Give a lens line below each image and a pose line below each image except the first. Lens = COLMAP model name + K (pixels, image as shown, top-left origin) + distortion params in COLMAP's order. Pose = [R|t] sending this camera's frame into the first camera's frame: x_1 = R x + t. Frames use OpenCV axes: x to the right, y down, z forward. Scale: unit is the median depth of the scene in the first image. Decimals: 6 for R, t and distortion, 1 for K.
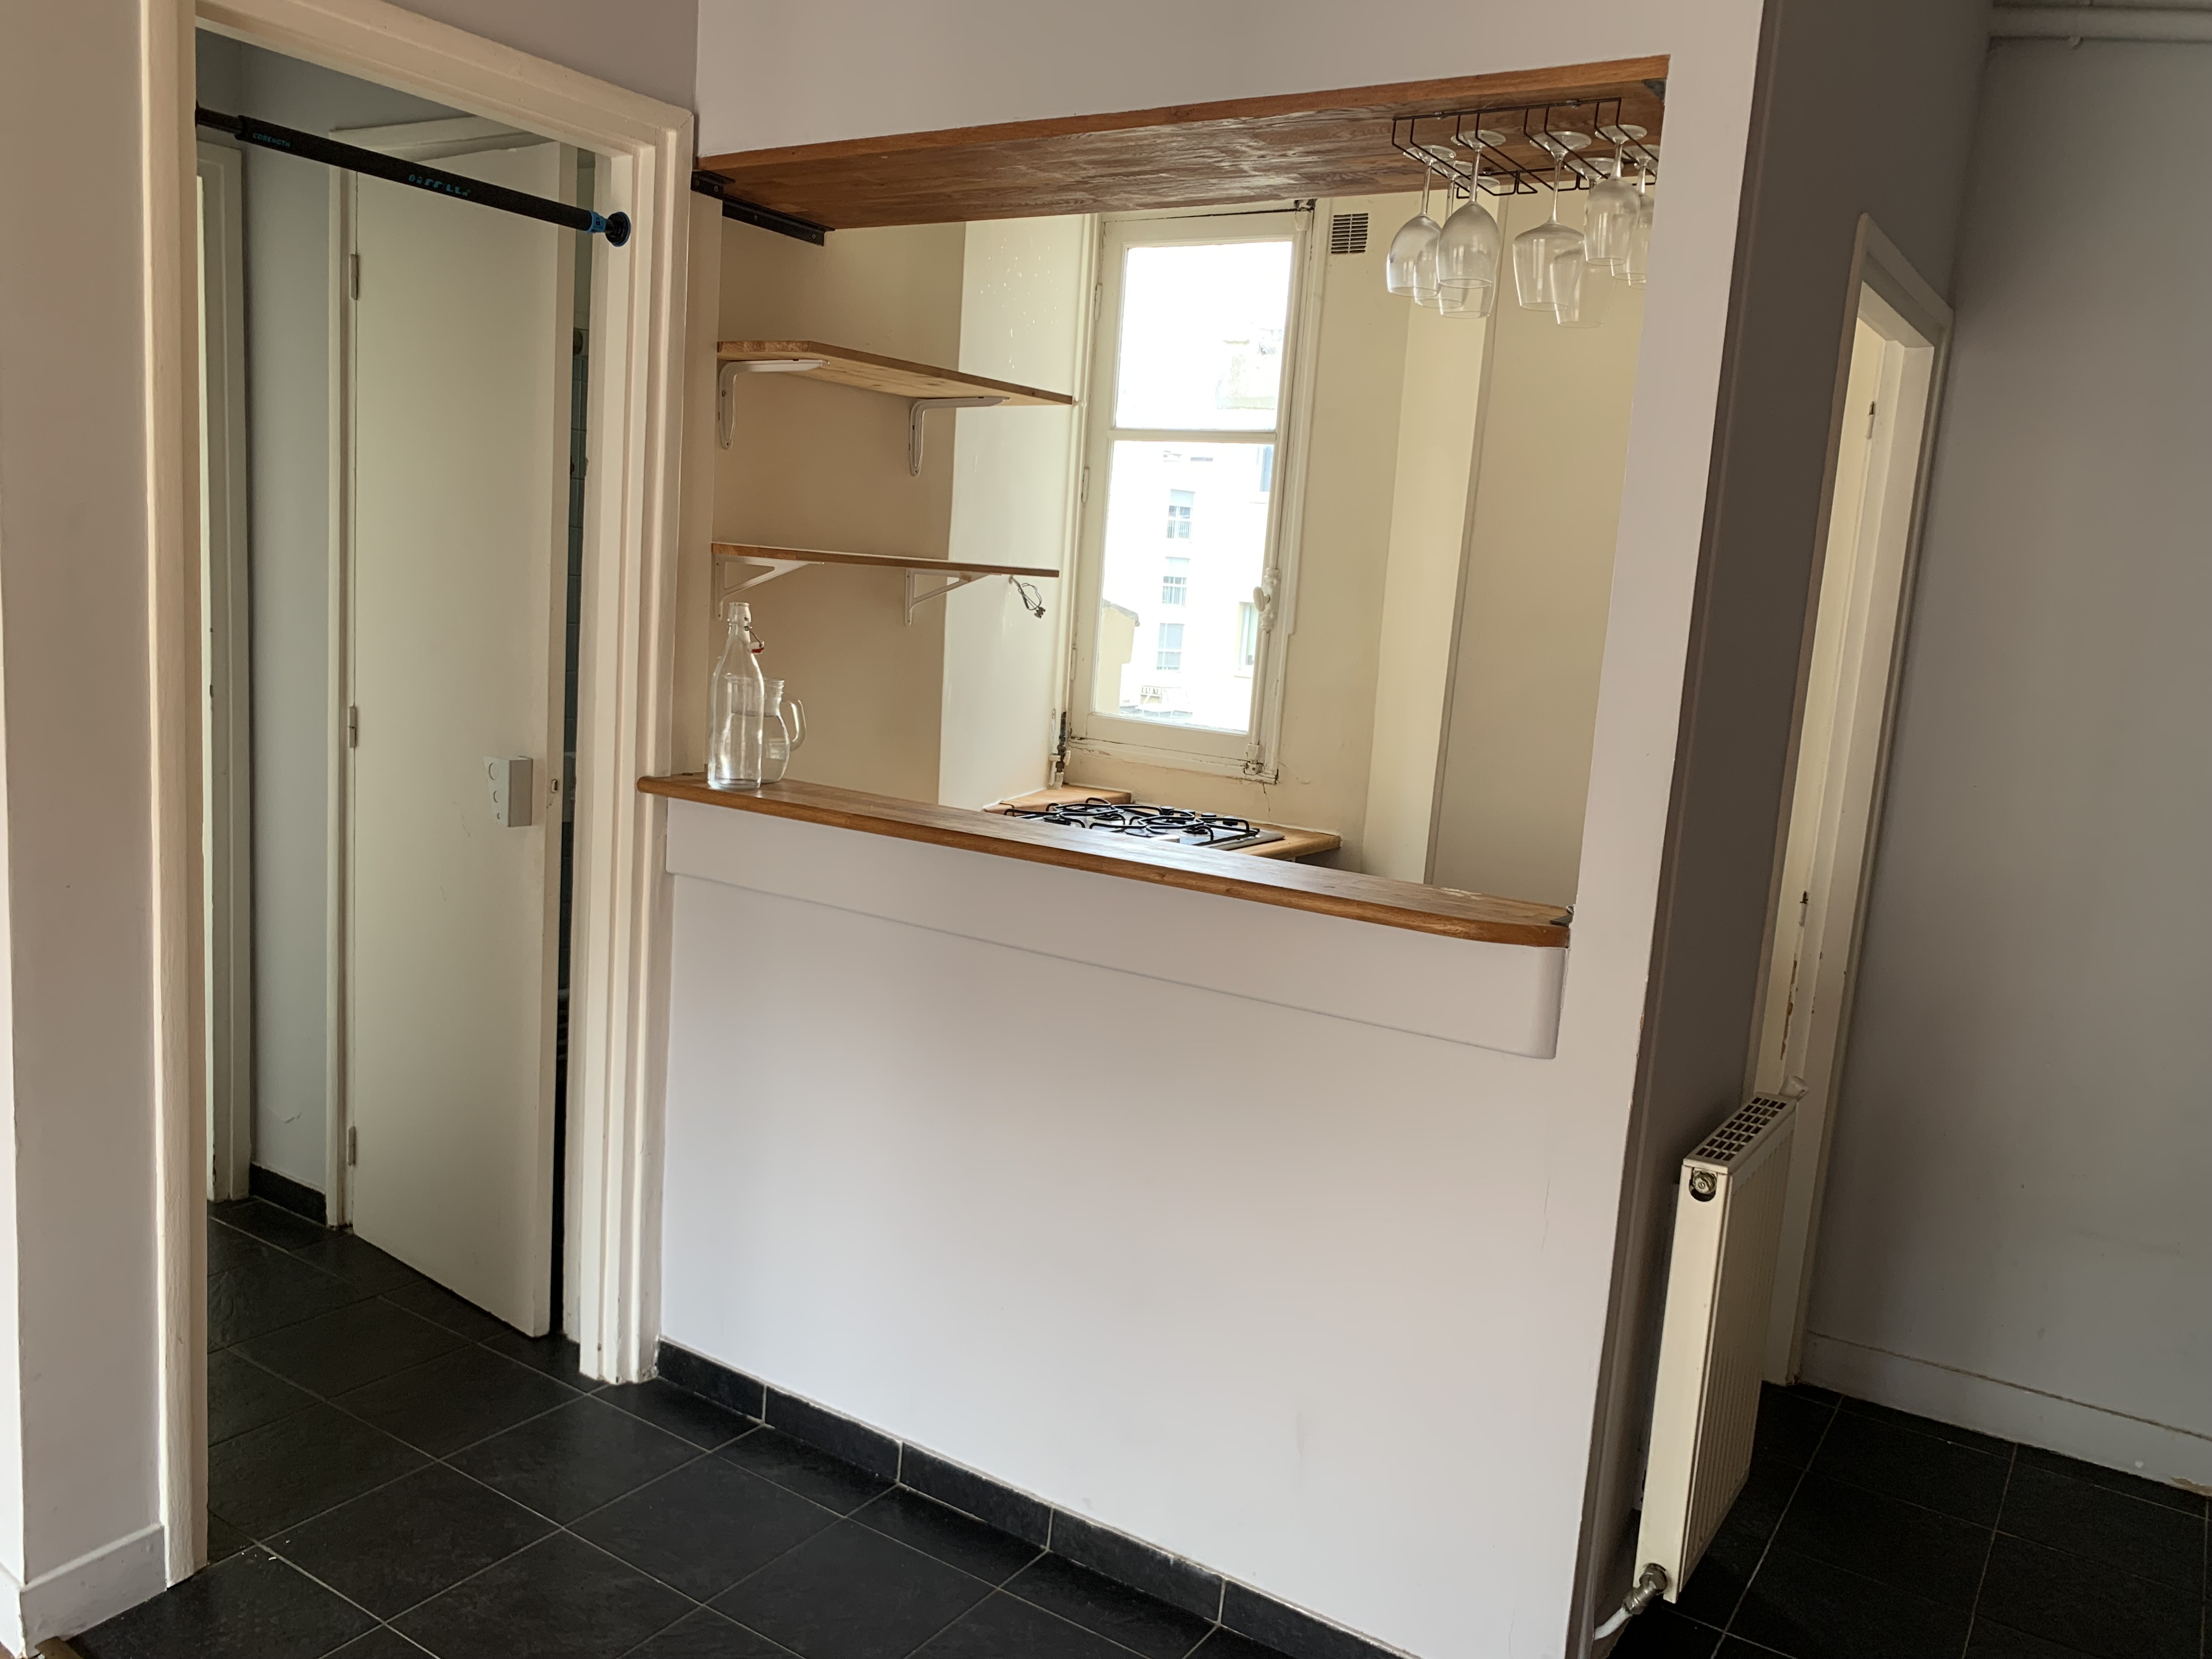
lens RADIAL K [[1702.4, 0, 1125.4], [0, 1702.4, 843.7], [0, 0, 1]] dist [-0.001772, -0.009821]
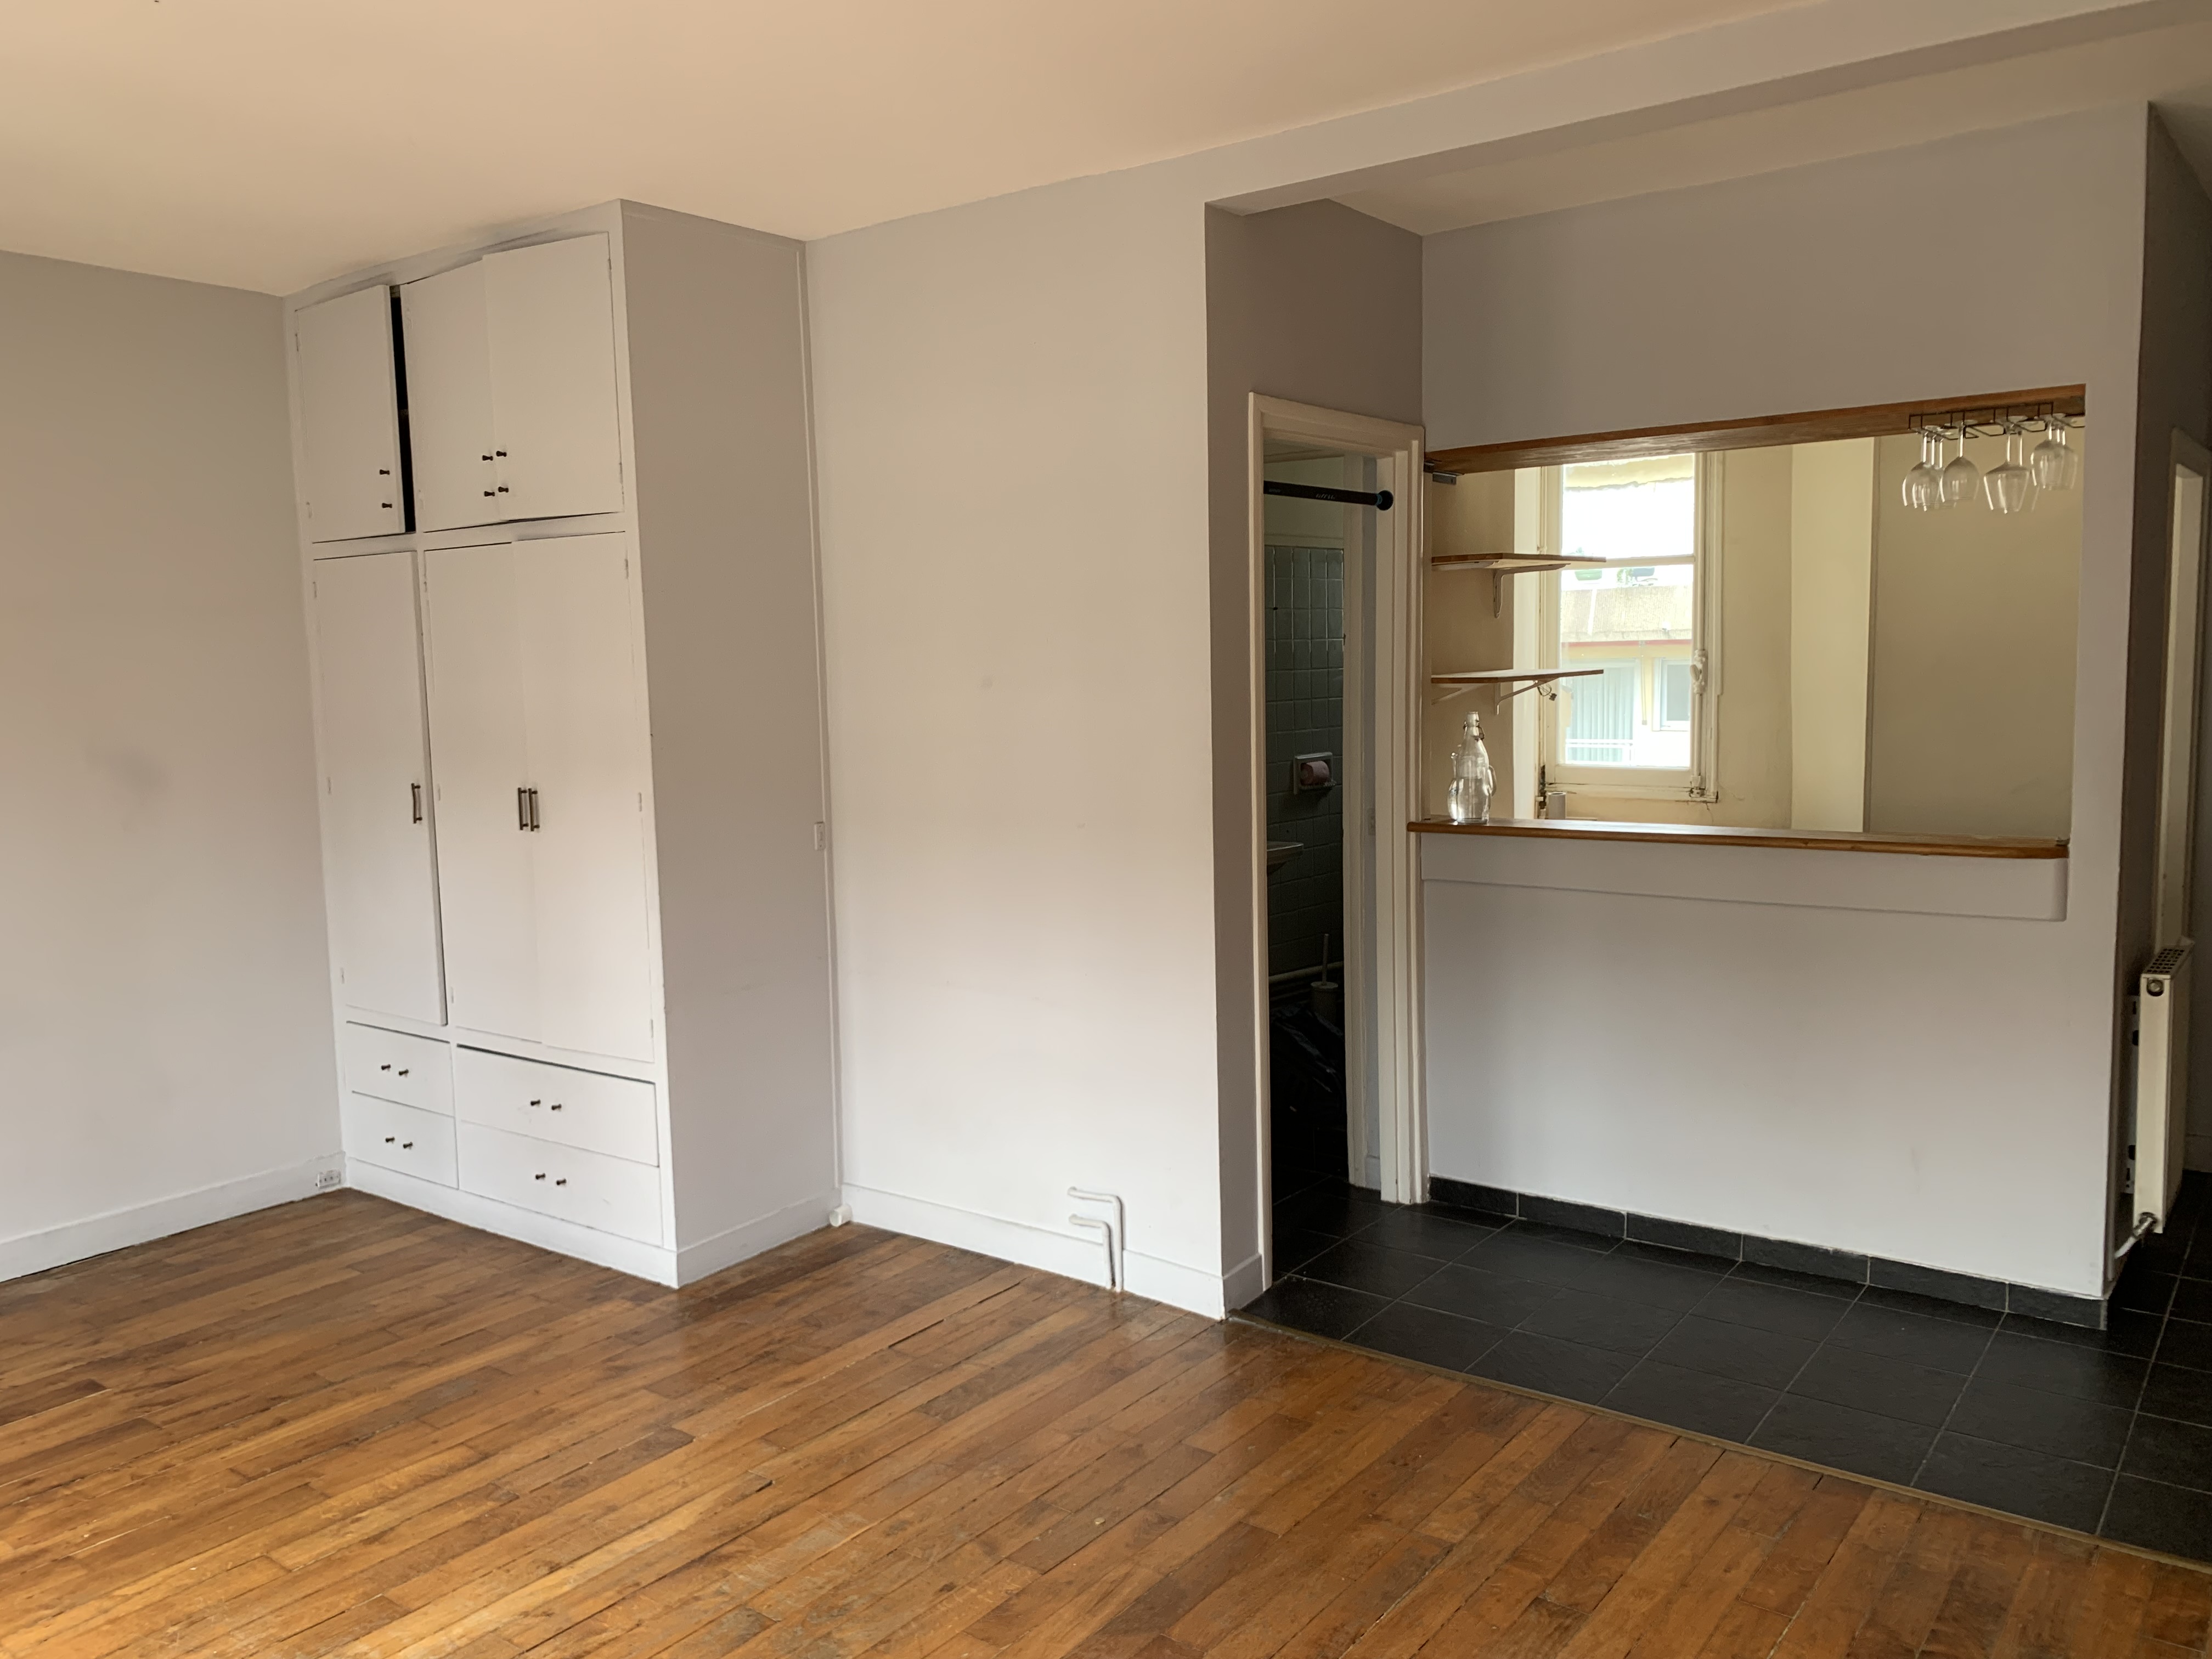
lens RADIAL K [[1686.0, 0, 1106.0], [0, 1686.0, 829.5], [0, 0, 1]] dist [0.010099, -0.010115]
pose [[0.991744, -0.087187, -0.094034, -0.353175], [0.082474, 0.995189, -0.052894, 0.024510], [0.098193, 0.044702, 0.994163, -0.542362]]
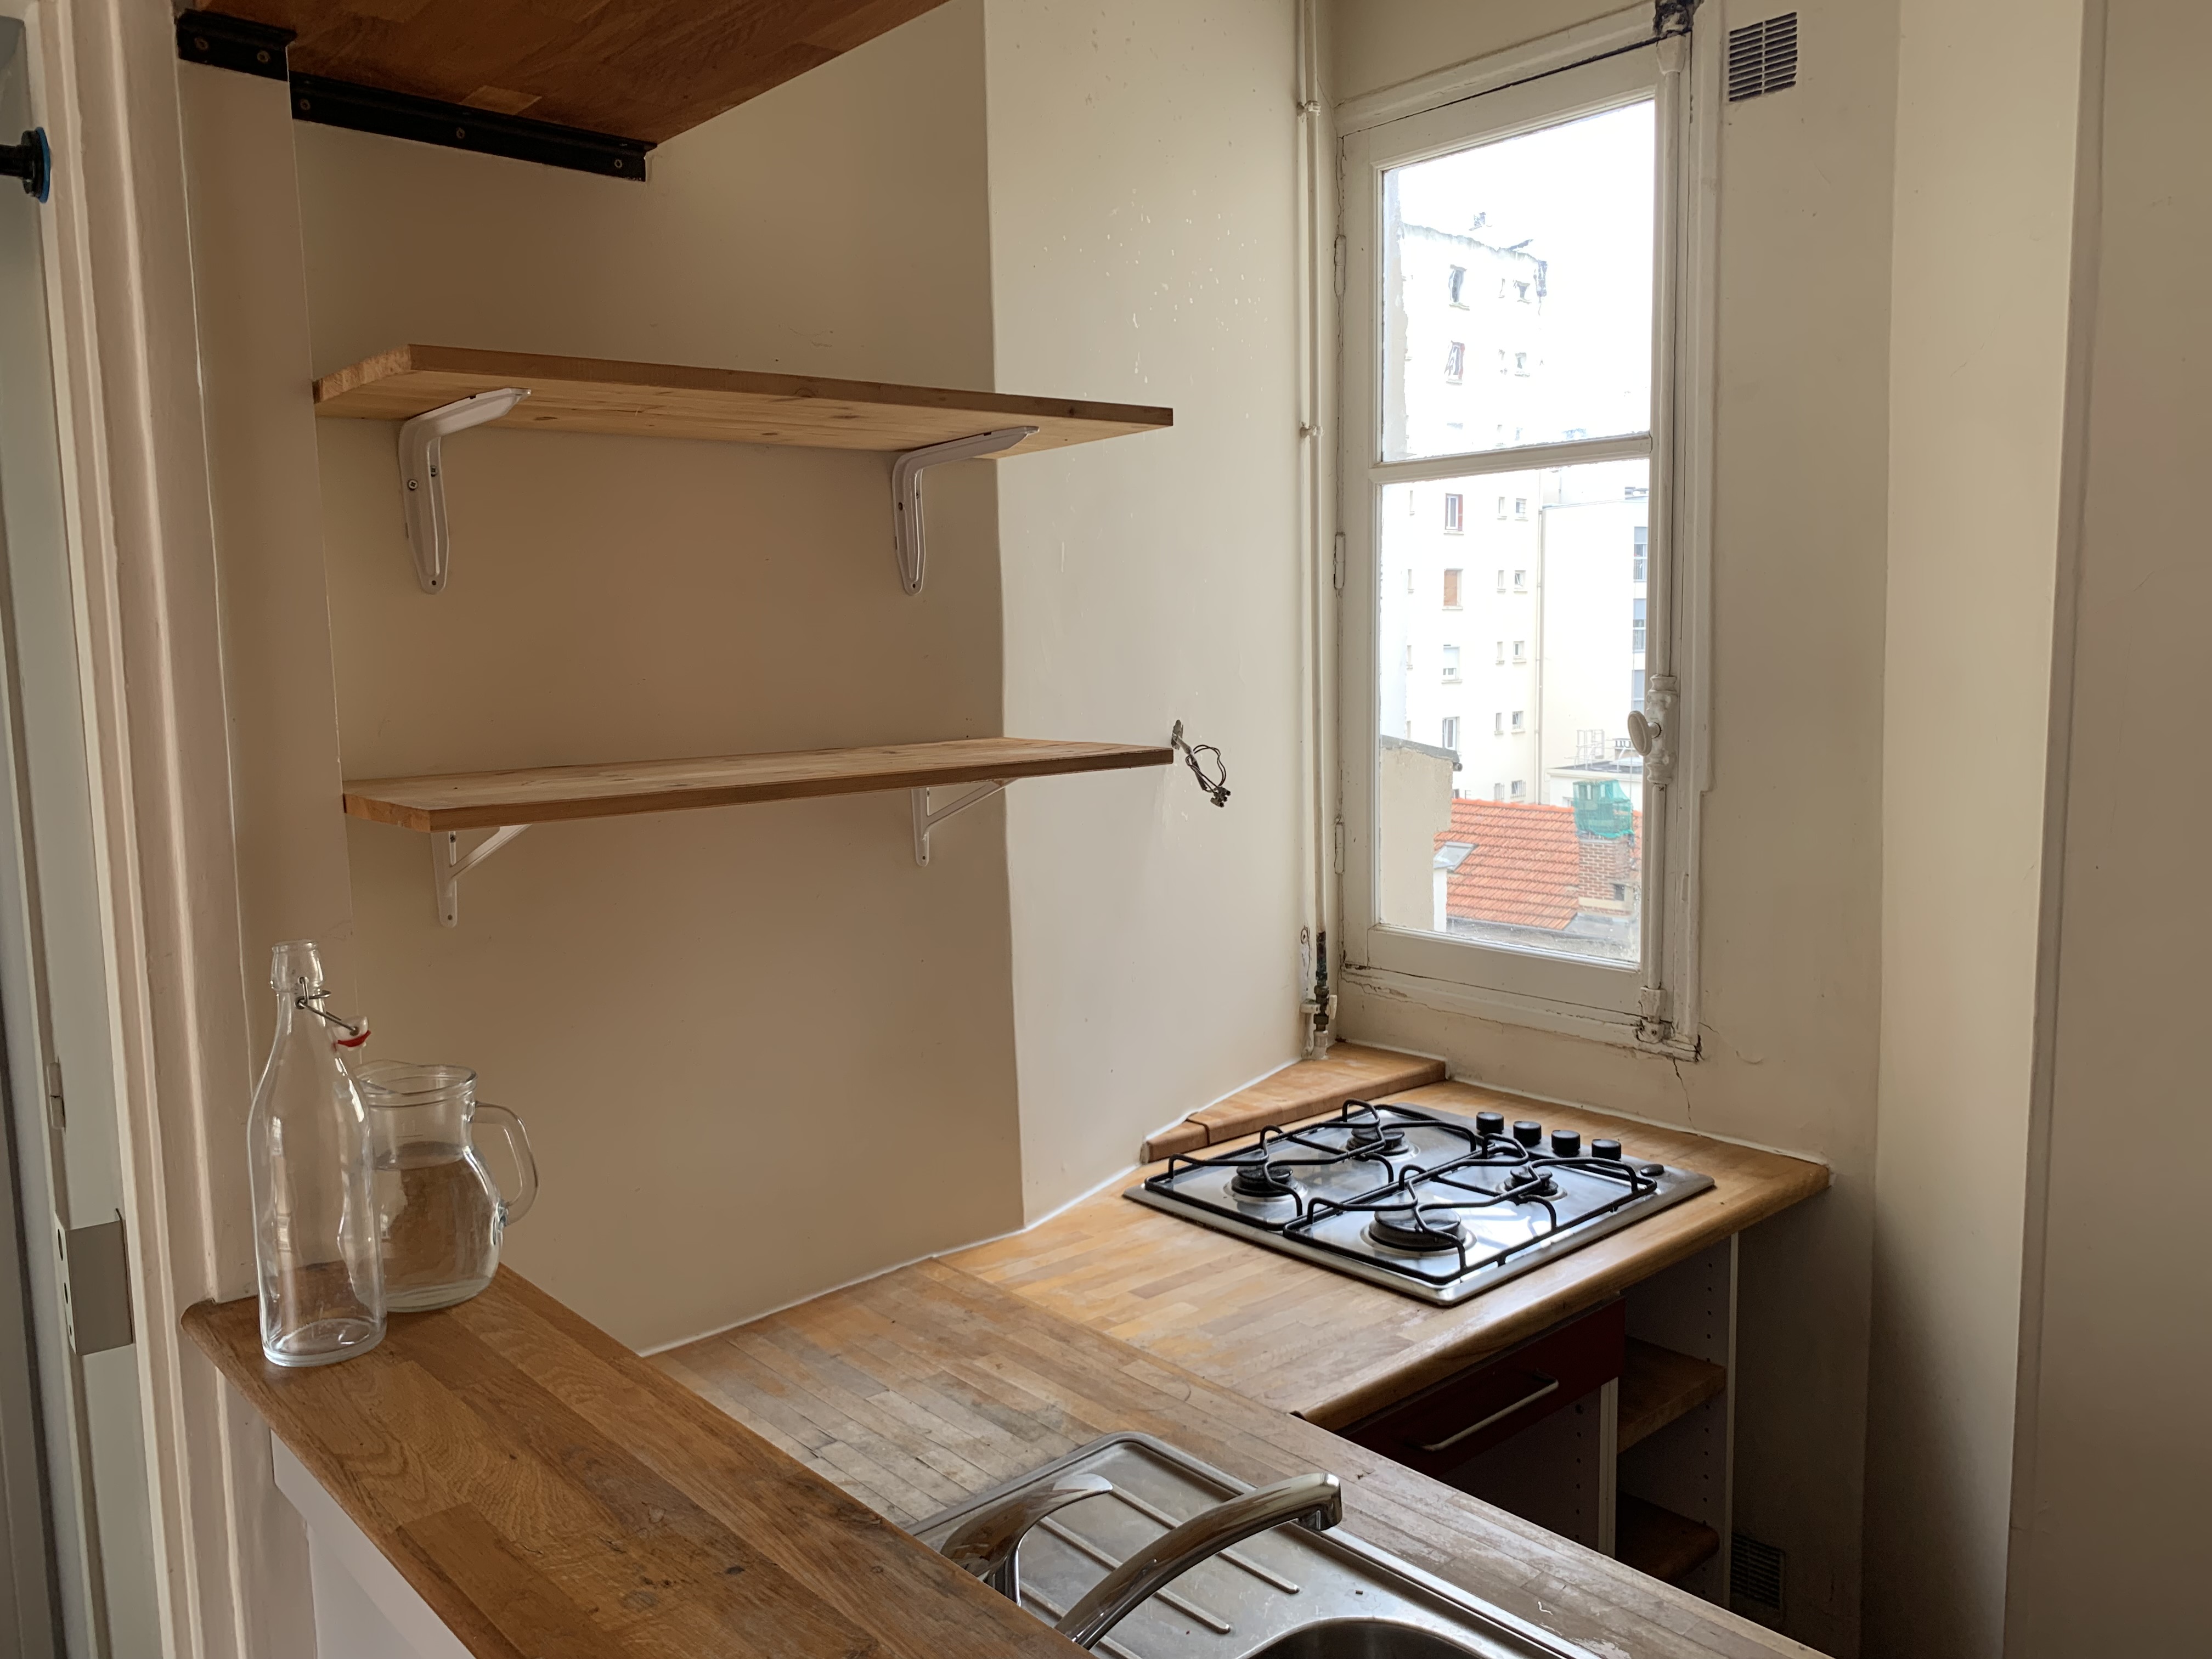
lens RADIAL K [[1683.1, 0, 1083.2], [0, 1683.1, 767.4], [0, 0, 1]] dist [0.014300, -0.003173]
pose [[0.953551, -0.064077, -0.294338, 0.081972], [0.040560, 0.995527, -0.085325, -0.114202], [0.298489, 0.069423, 0.951885, 0.517716]]
